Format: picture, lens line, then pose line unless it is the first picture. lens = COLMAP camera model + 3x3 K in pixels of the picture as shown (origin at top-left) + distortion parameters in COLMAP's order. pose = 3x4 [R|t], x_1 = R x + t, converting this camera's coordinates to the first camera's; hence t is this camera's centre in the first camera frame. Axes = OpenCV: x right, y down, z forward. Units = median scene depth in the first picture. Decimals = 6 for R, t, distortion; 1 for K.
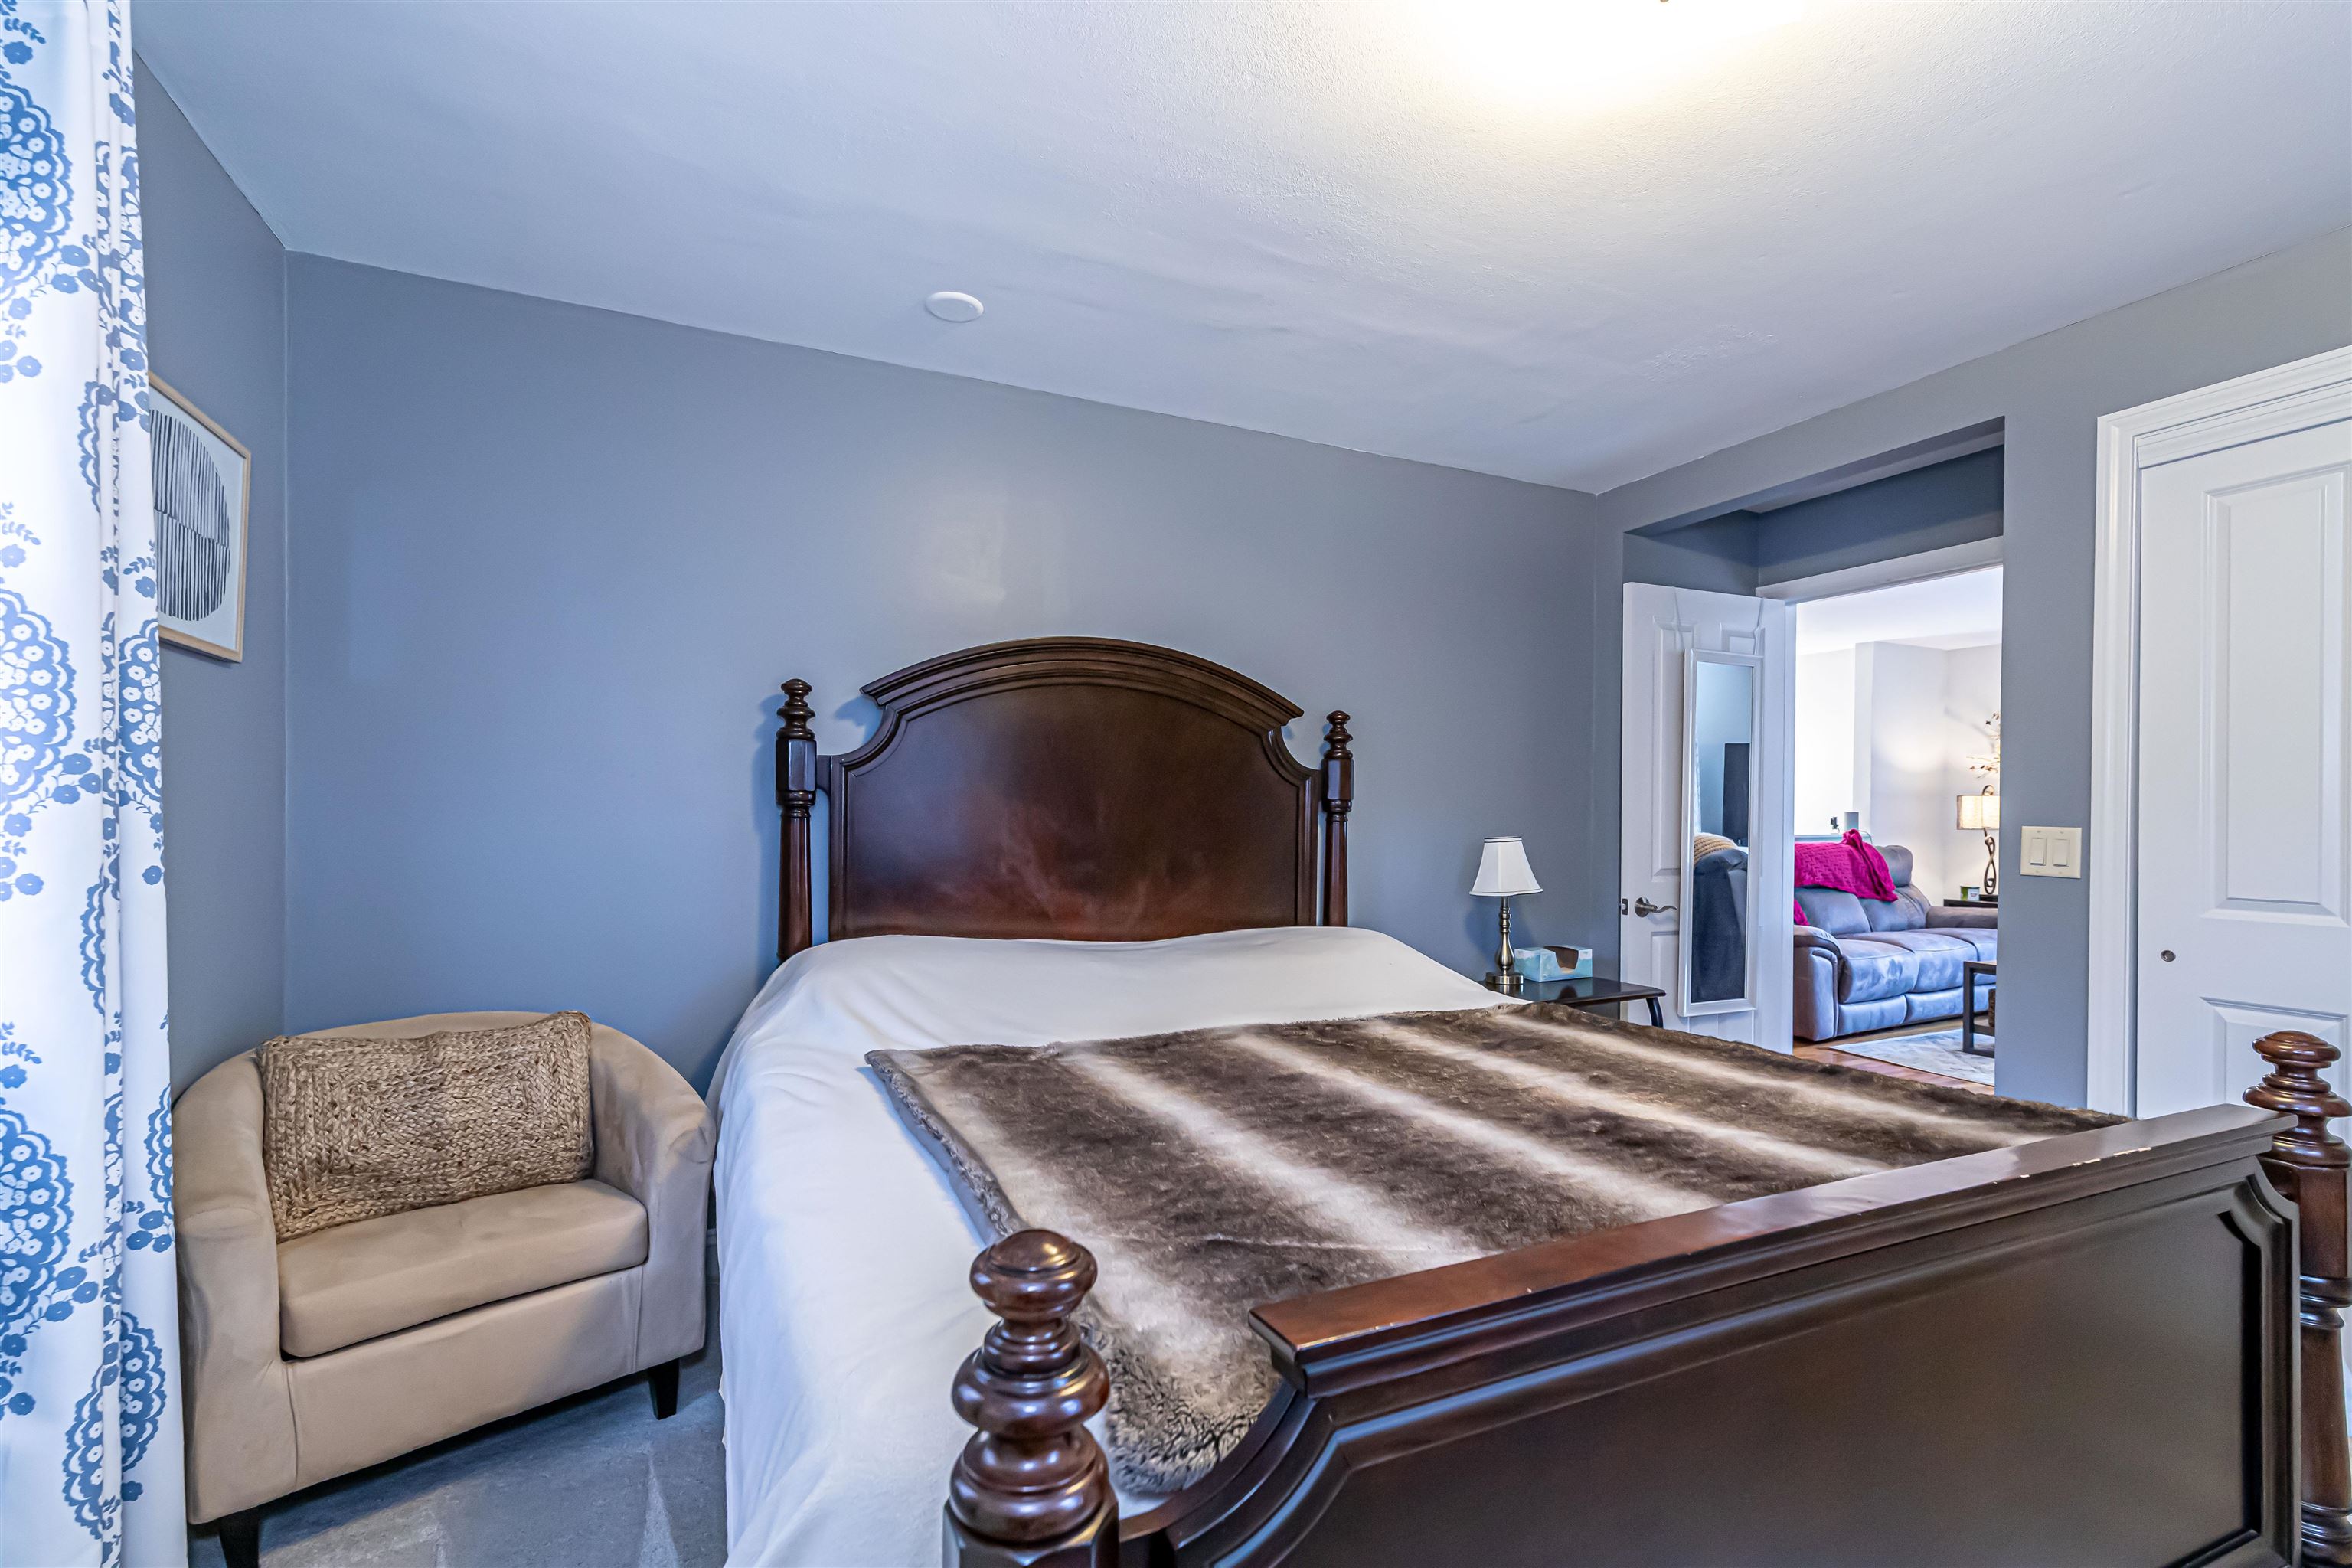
lens RADIAL K [[1021.3, 0, 1173.3], [0, 1021.3, 816.3], [0, 0, 1]] dist [-0.000624, 0.000167]
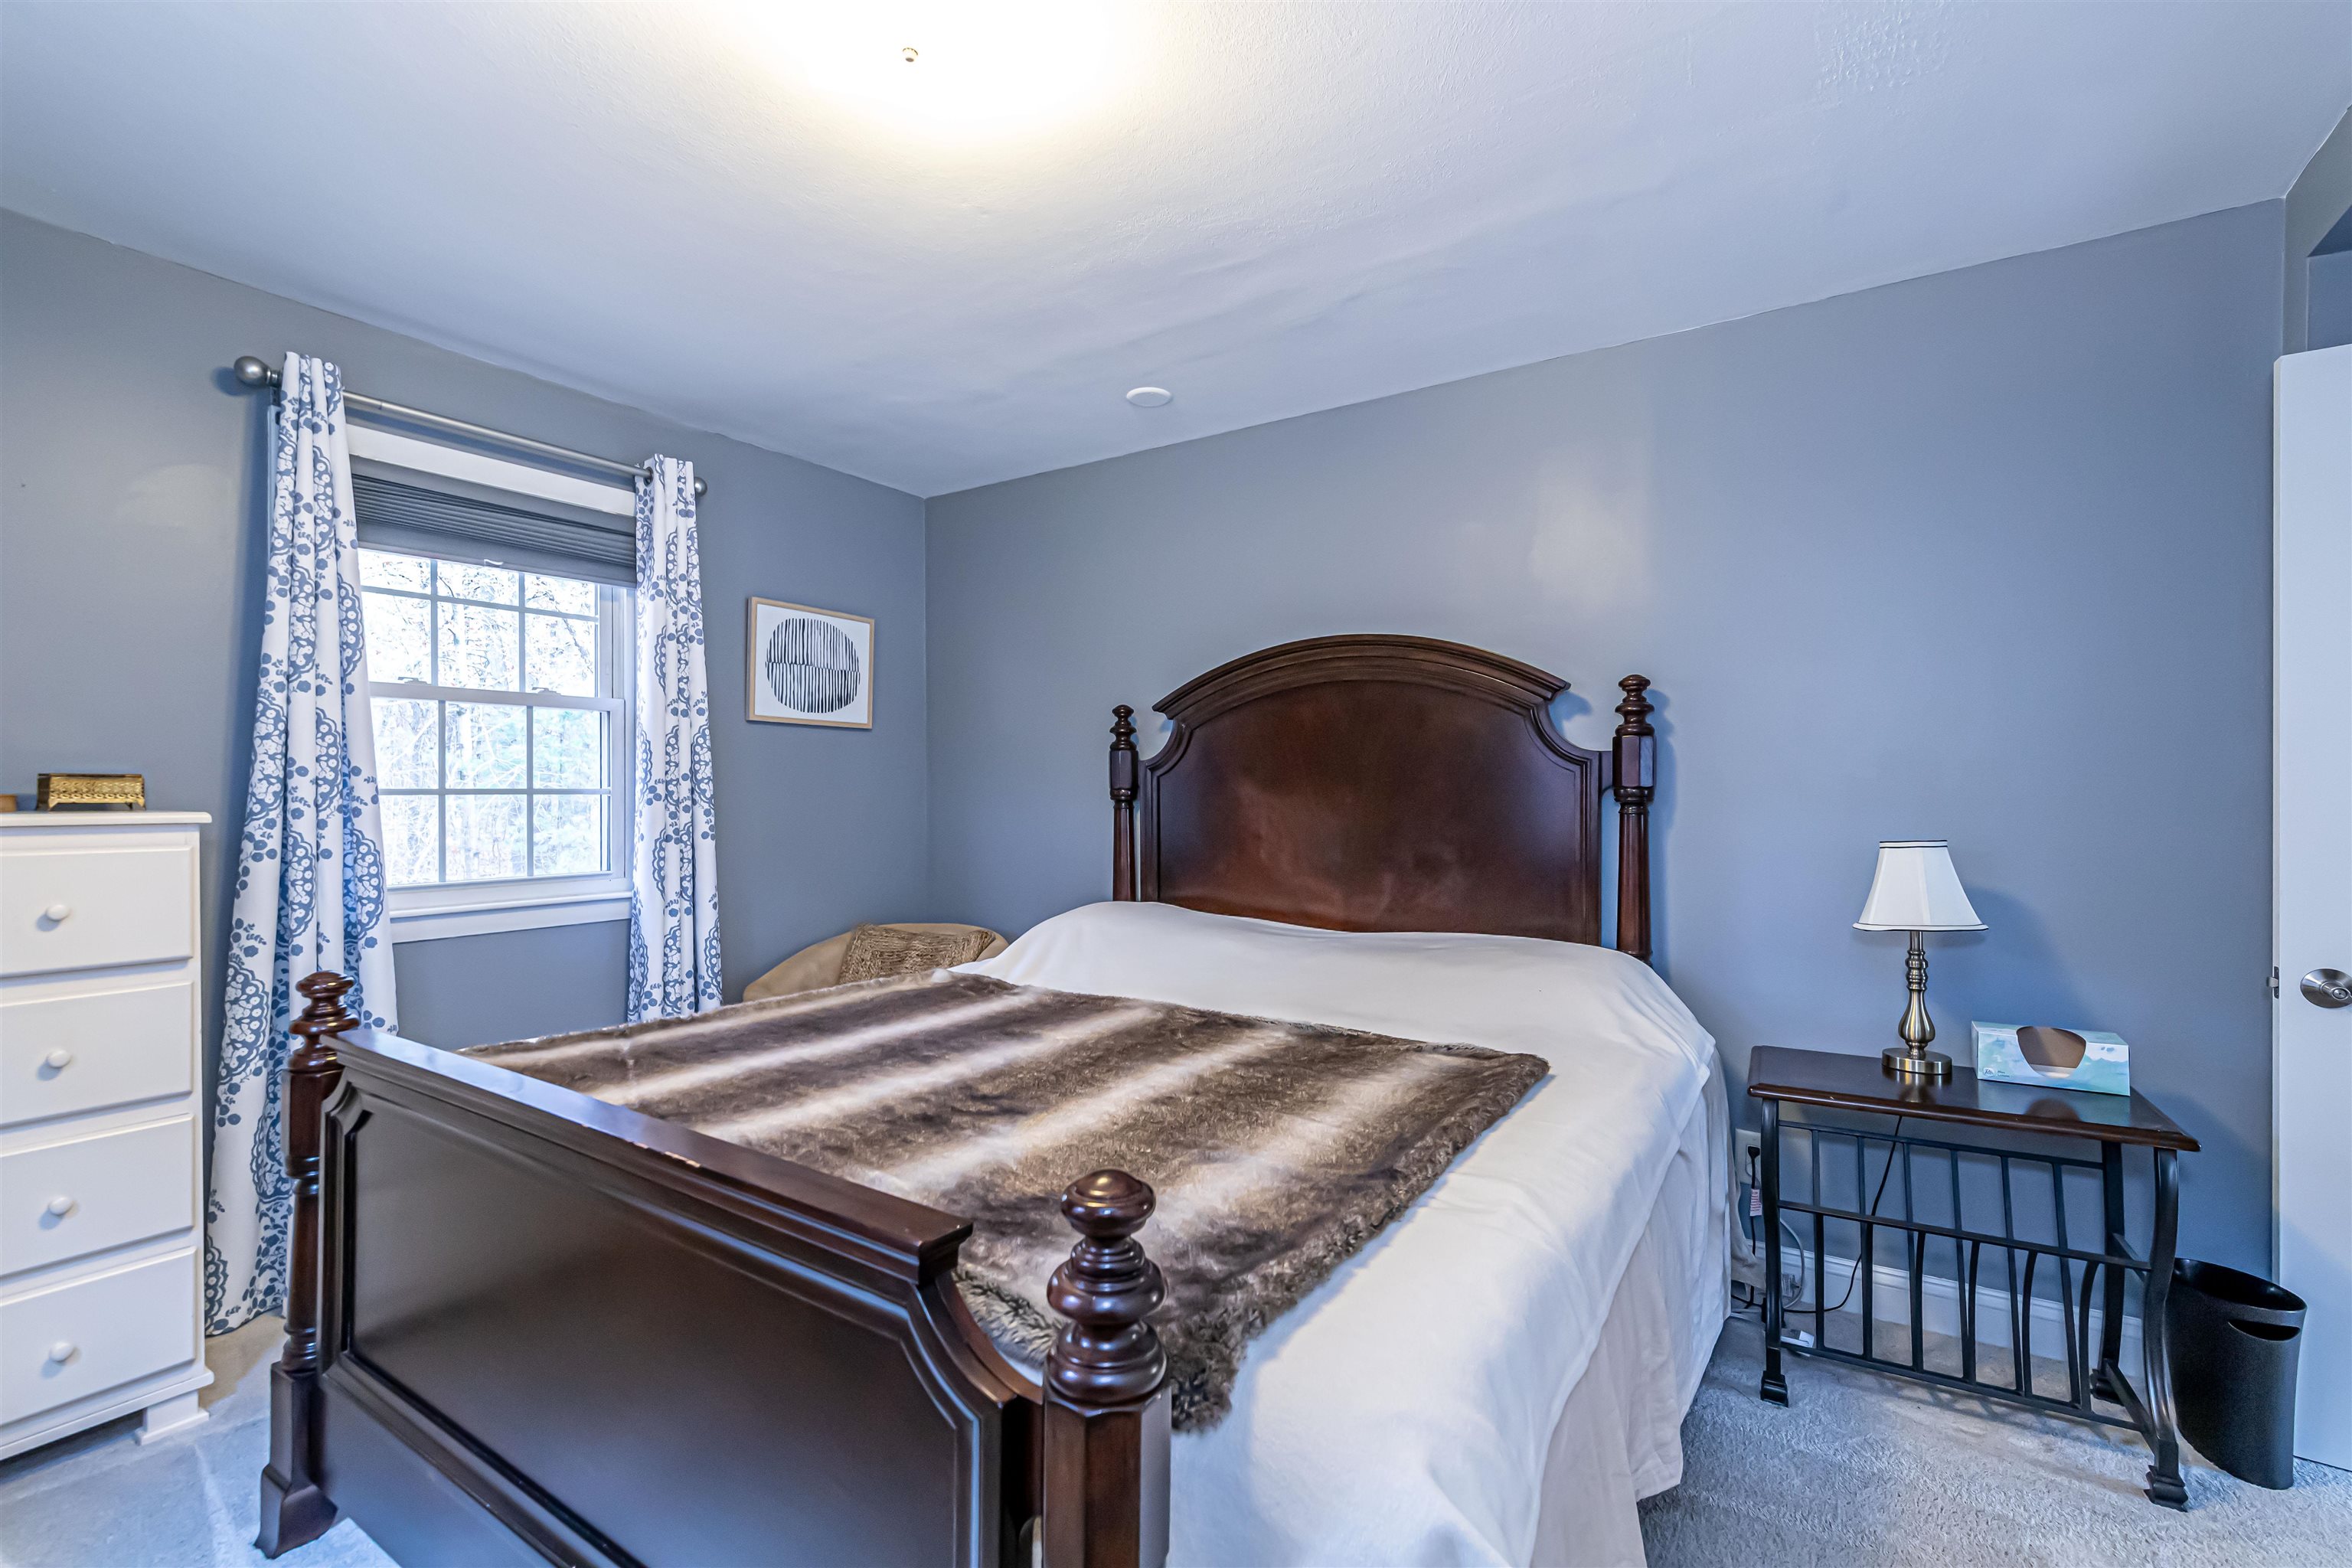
lens RADIAL K [[1021.3, 0, 1174.9], [0, 1021.3, 792.2], [0, 0, 1]] dist [-0.000624, 0.000167]
pose [[0.540854, -0.009886, -0.841059, 0.787647], [0.003742, 0.999949, -0.009347, -0.007054], [0.841108, 0.001908, 0.540863, 0.334657]]
